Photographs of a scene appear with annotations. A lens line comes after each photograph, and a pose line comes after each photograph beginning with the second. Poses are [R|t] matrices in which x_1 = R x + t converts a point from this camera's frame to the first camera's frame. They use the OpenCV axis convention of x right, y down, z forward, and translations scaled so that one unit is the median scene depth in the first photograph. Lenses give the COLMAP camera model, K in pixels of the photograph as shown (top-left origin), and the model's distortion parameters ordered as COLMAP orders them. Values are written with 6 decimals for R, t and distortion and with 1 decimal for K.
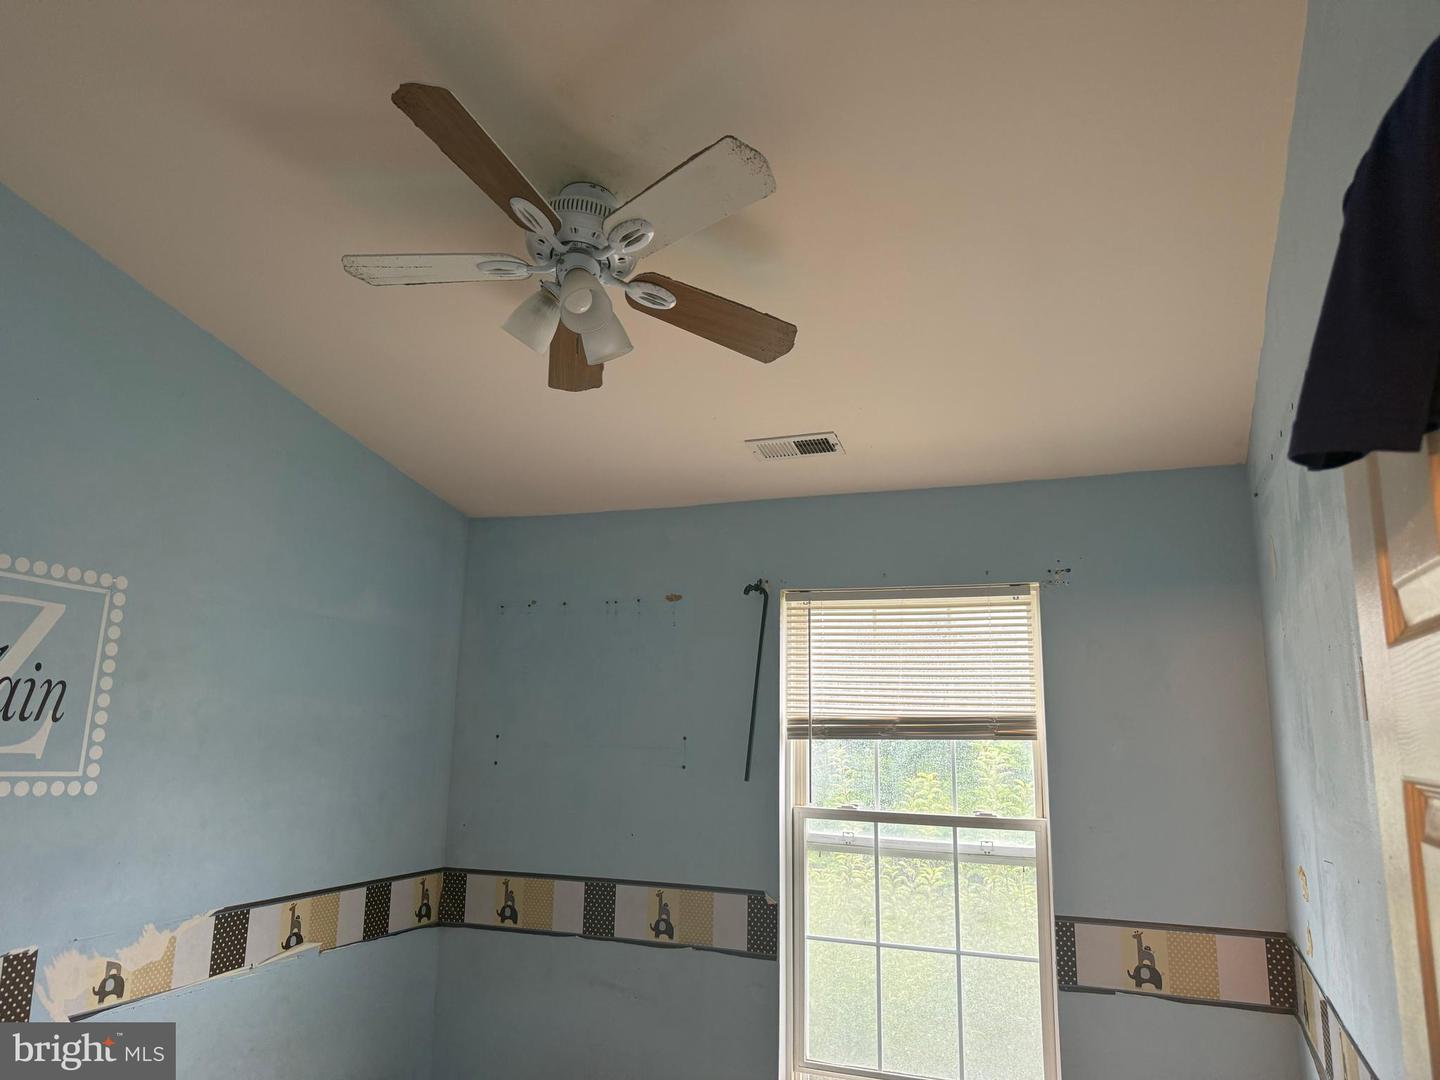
lens RADIAL K [[1023.3, 0, 722.2], [0, 1023.3, 538.6], [0, 0, 1]] dist [-0.002696, -0.002890]
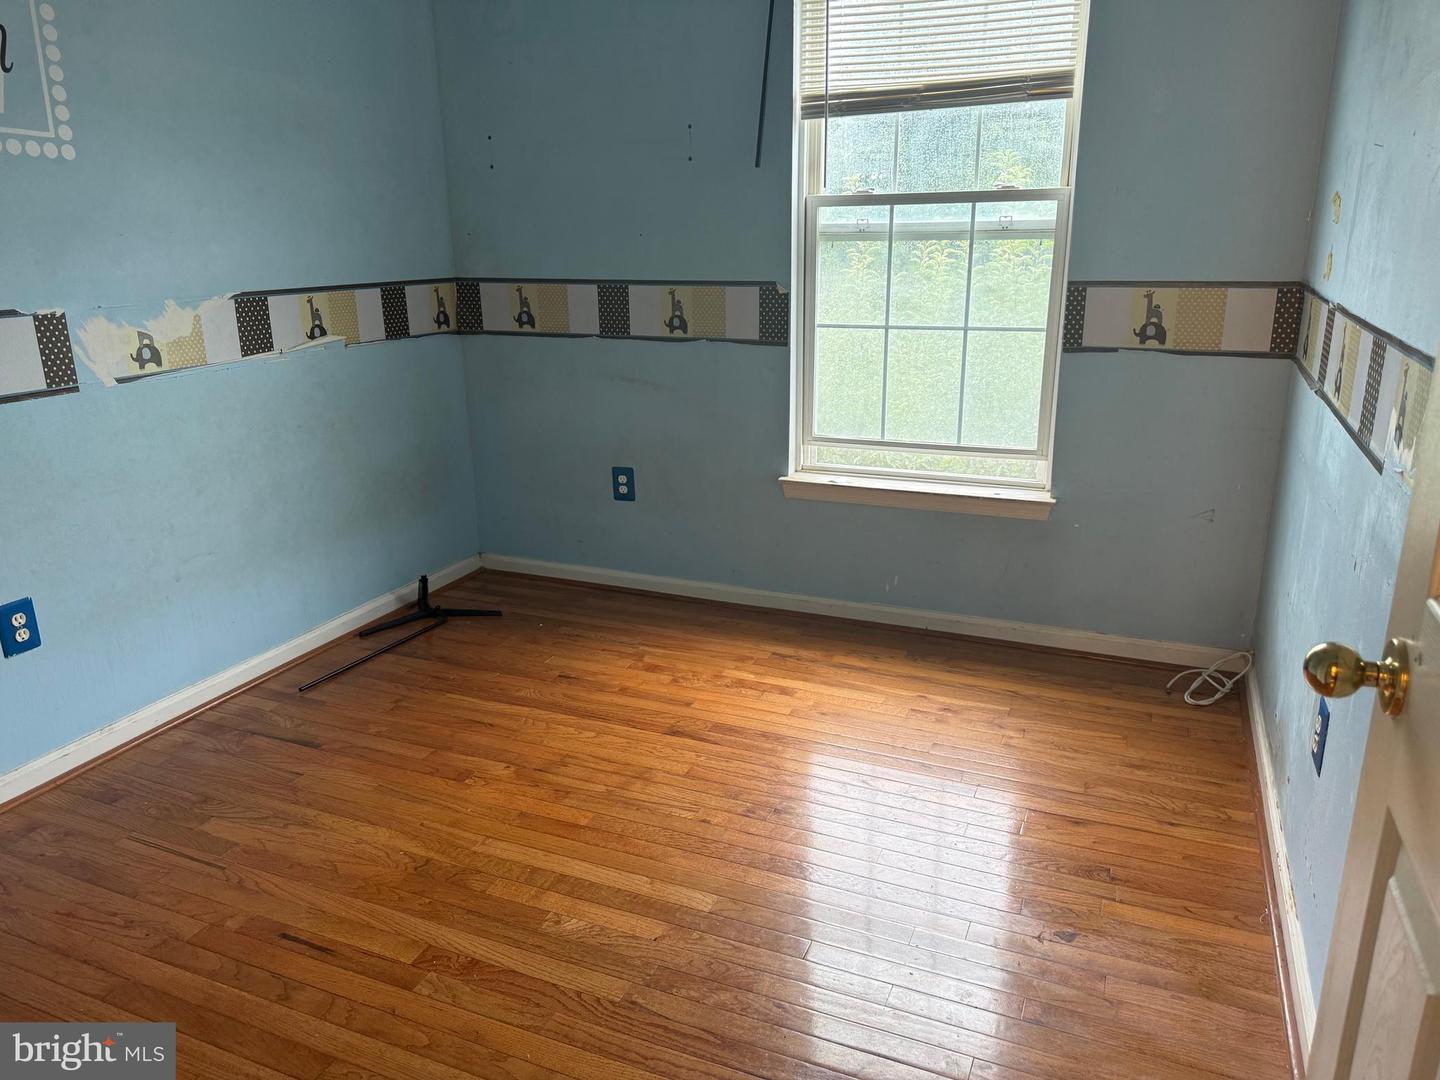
lens RADIAL K [[1023.3, 0, 716.4], [0, 1023.3, 542.8], [0, 0, 1]] dist [-0.002696, -0.002890]
pose [[0.999590, -0.017011, -0.023031, 0.001627], [0.025756, 0.885575, 0.463781, 0.114151], [0.012507, -0.464184, 0.885650, -0.004269]]
